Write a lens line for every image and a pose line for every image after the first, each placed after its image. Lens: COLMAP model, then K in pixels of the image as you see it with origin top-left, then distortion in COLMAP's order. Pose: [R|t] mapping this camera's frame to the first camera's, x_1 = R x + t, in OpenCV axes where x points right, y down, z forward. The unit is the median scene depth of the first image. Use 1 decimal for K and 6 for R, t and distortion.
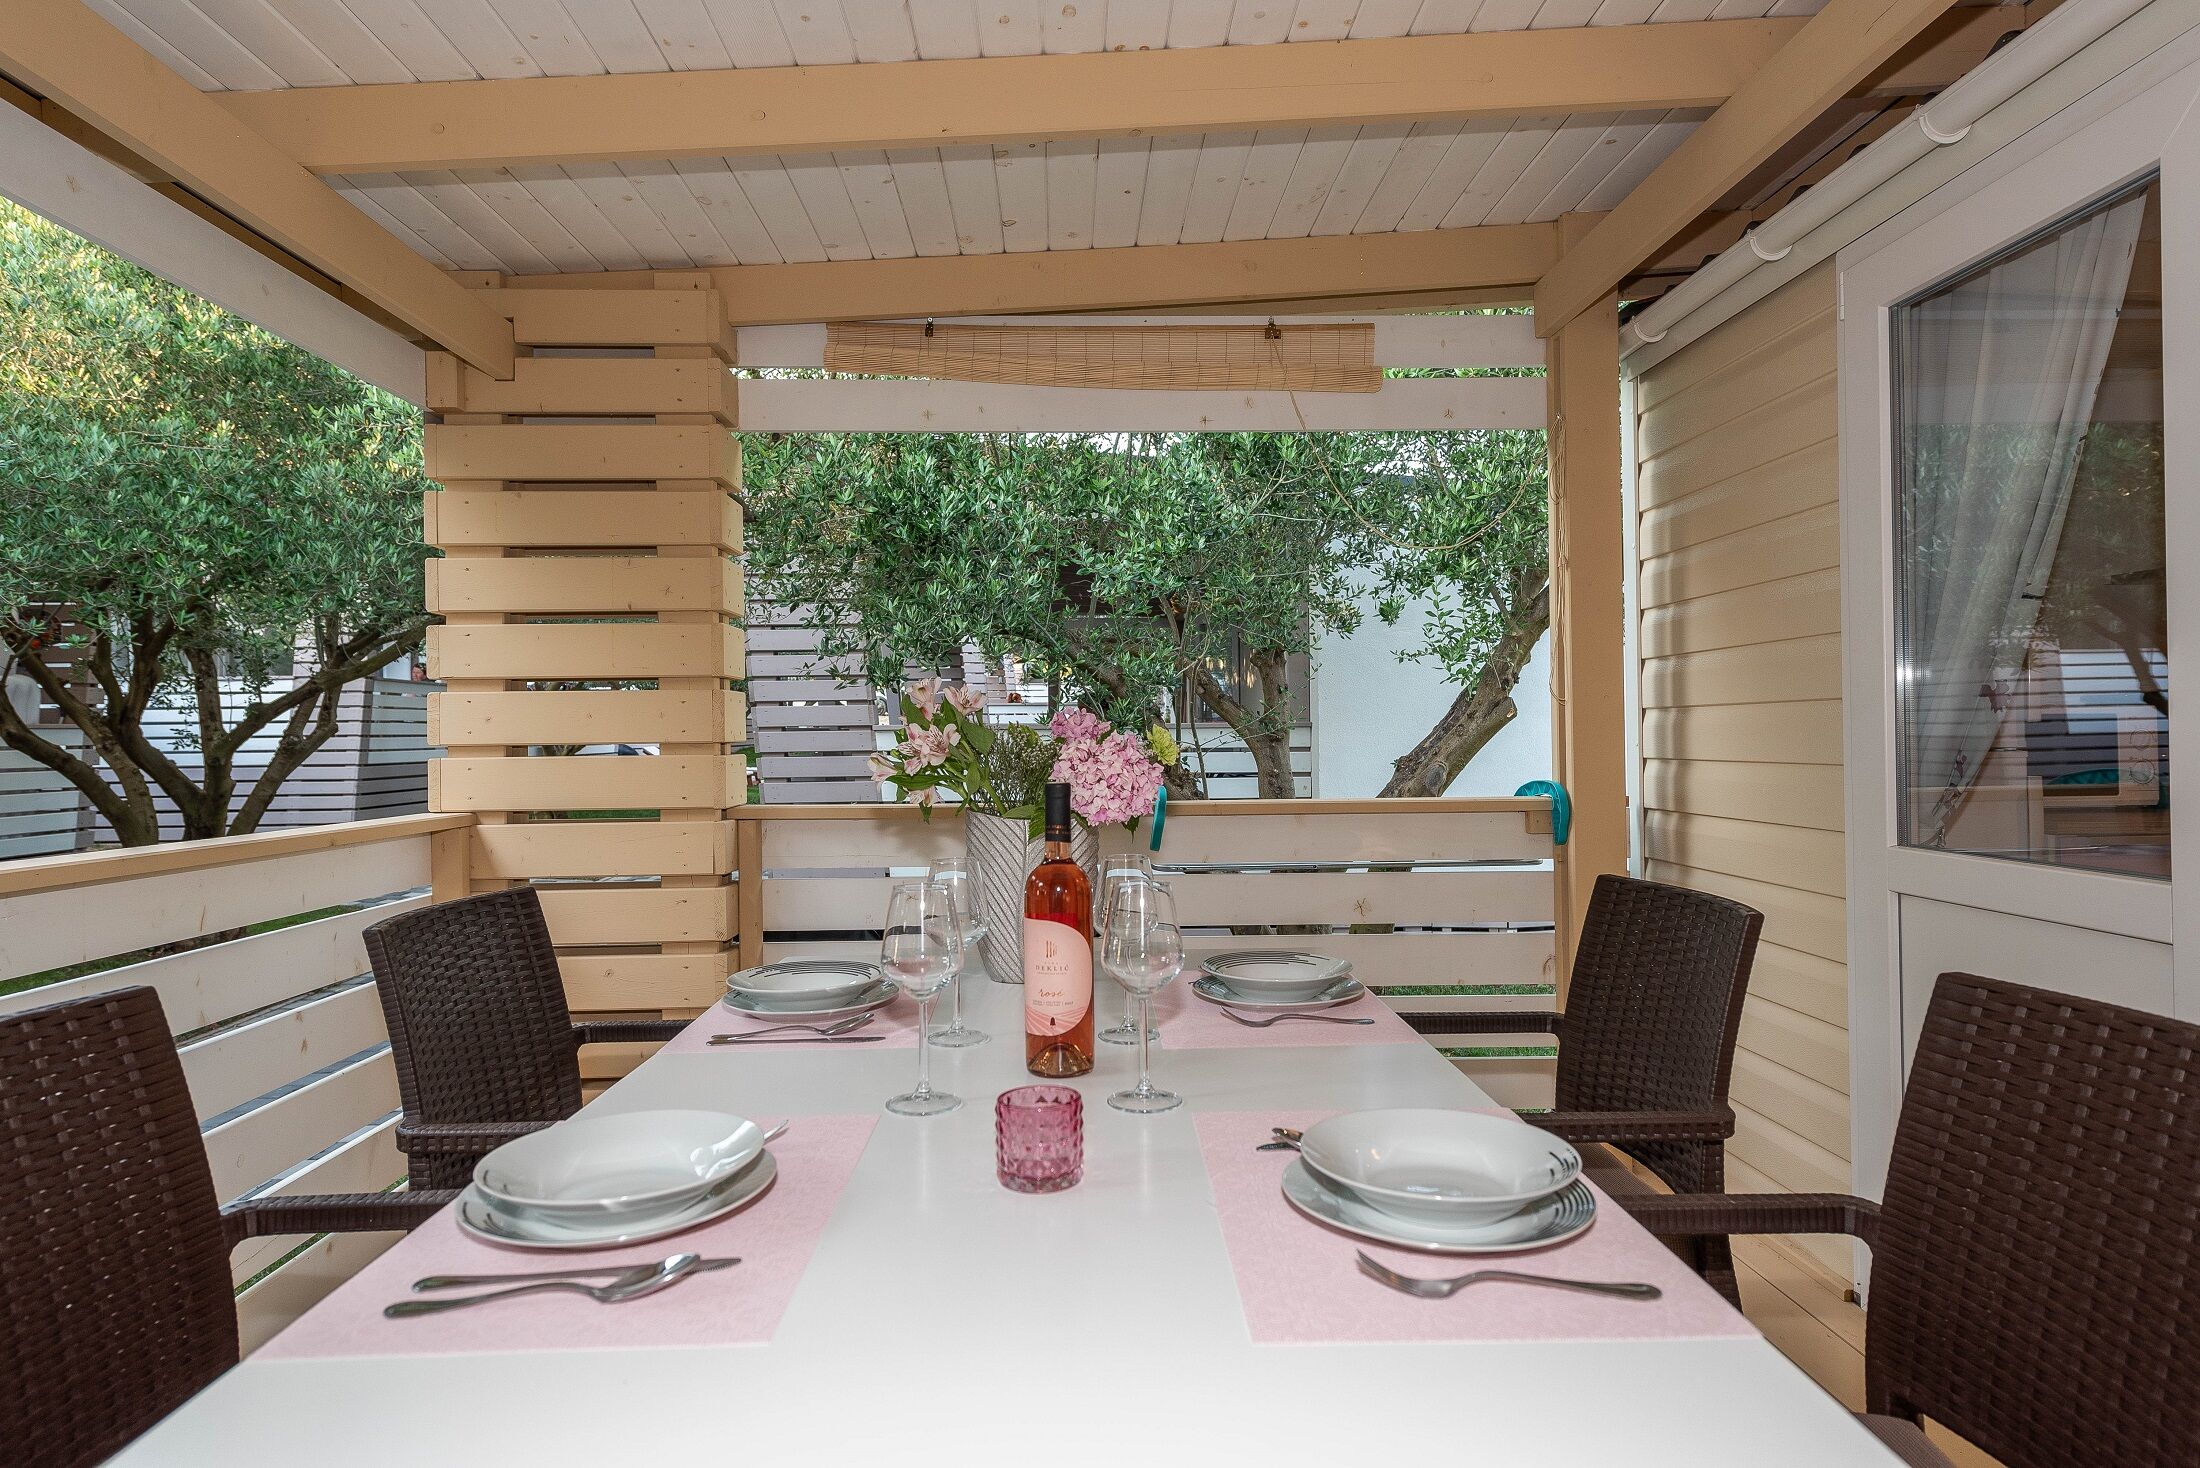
lens RADIAL K [[1318.5, 0, 1098.9], [0, 1318.5, 731.3], [0, 0, 1]] dist [0.001975, 0.000131]
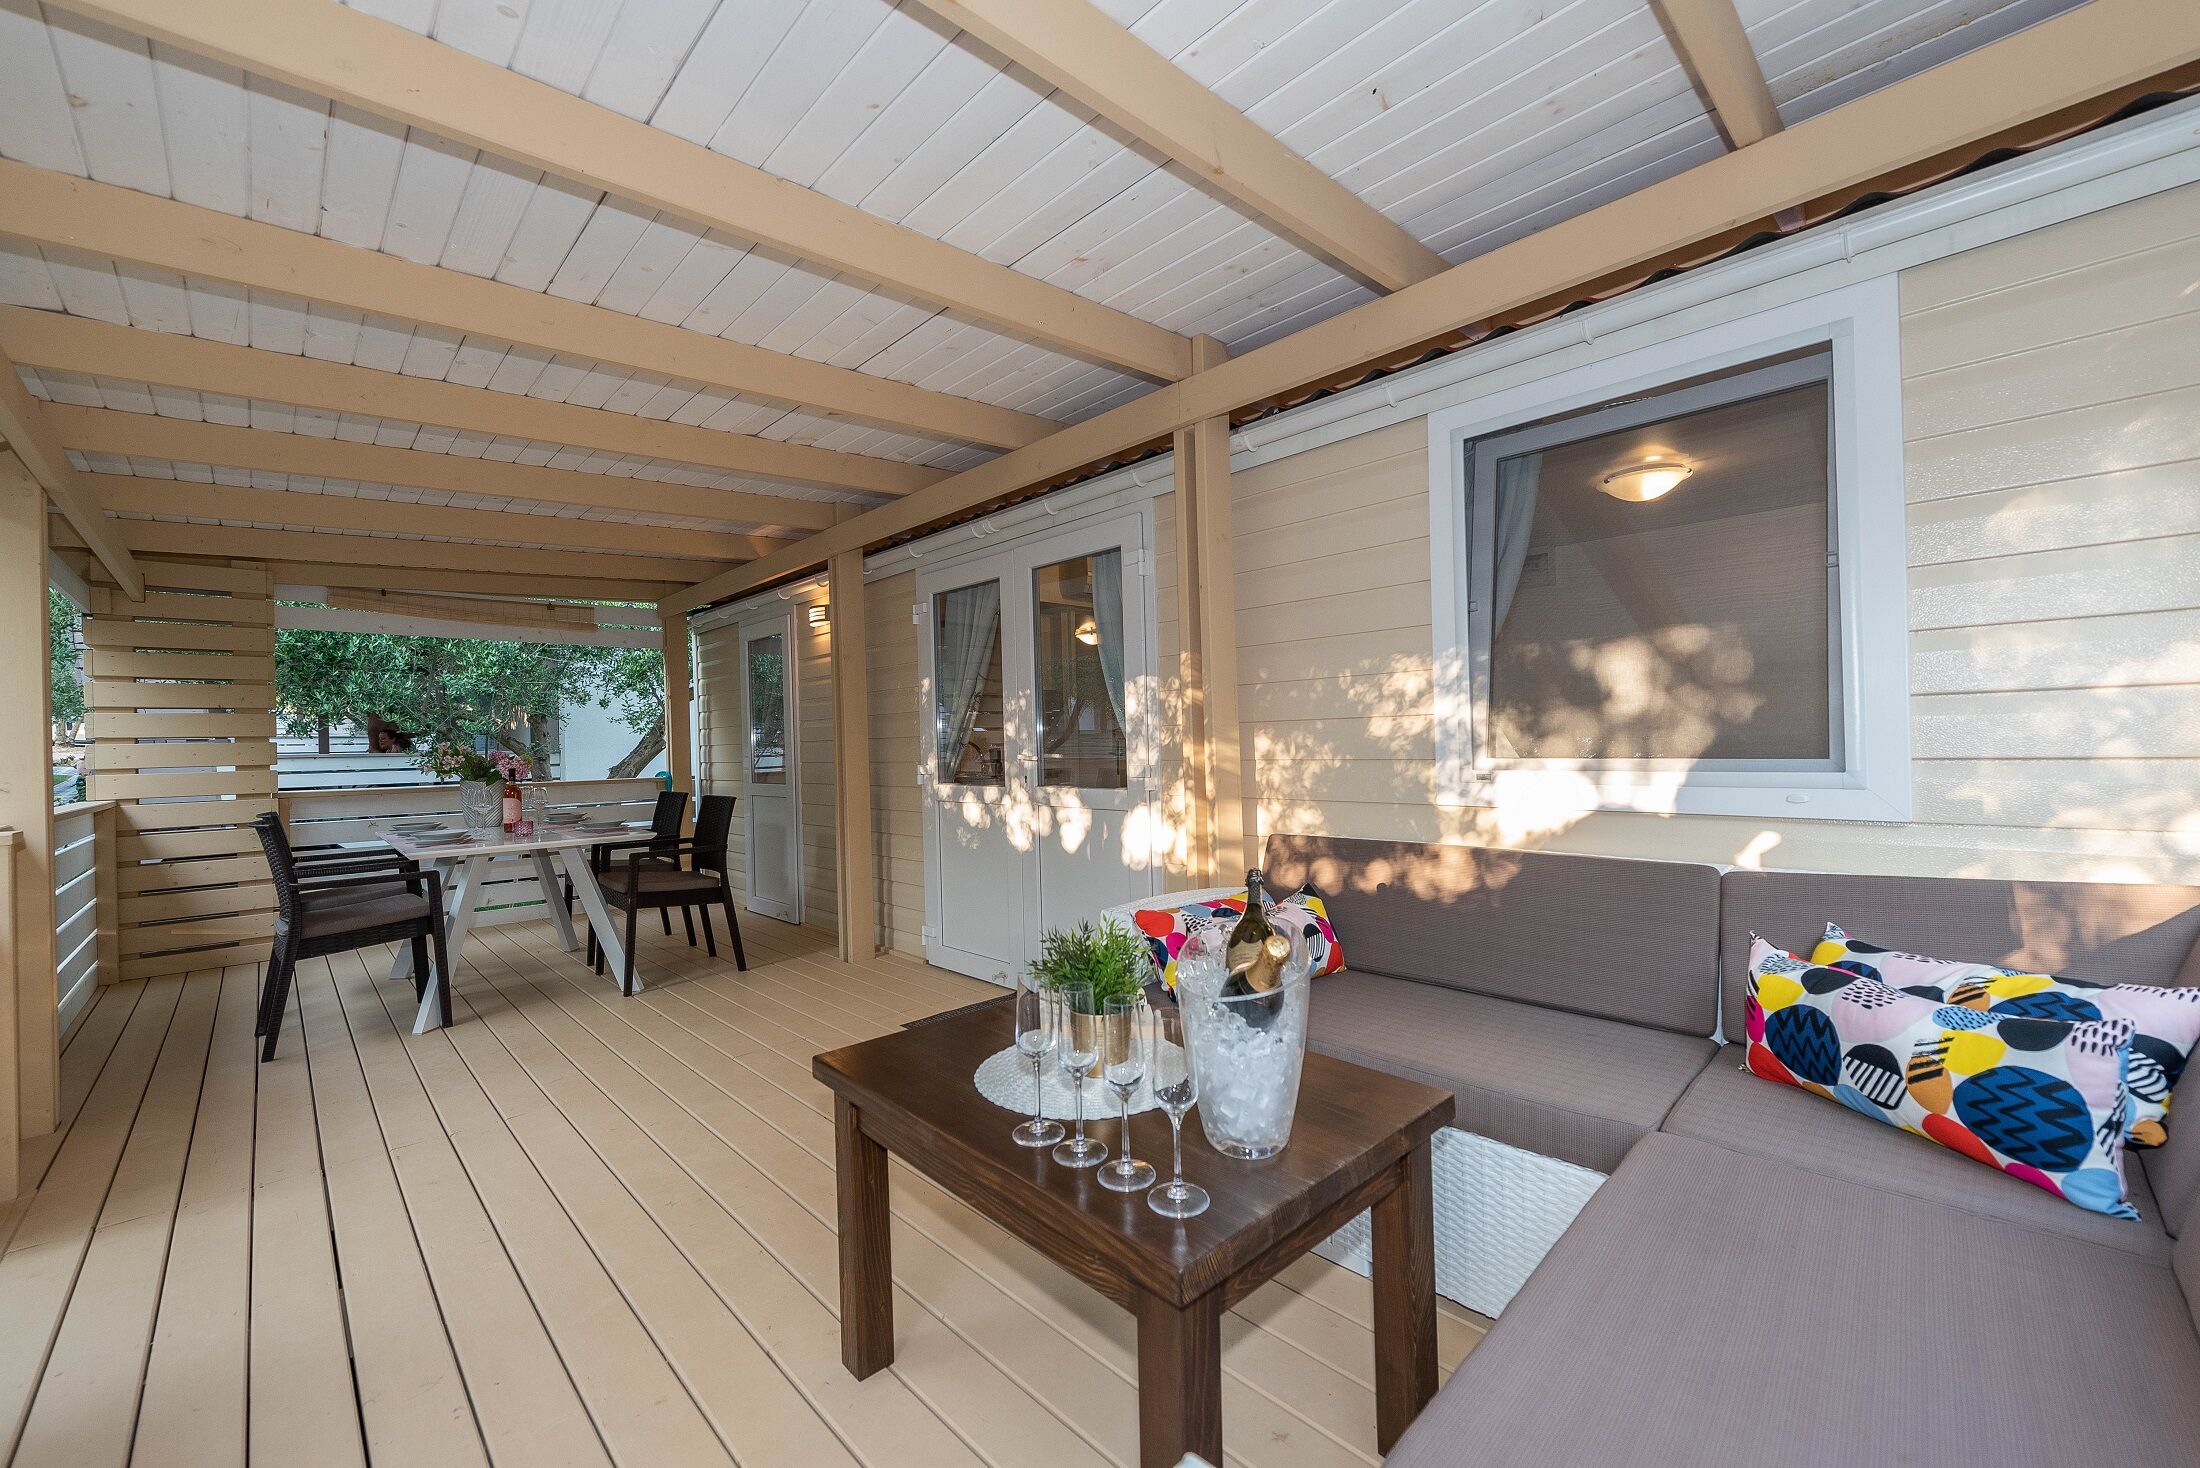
lens RADIAL K [[879.8, 0, 1109.4], [0, 879.8, 735.2], [0, 0, 1]] dist [0.010424, 0.000254]
pose [[0.750321, -0.001443, 0.661072, -0.141636], [0.014061, 0.999806, -0.013777, -0.000895], [-0.660924, 0.019633, 0.750196, -0.763010]]
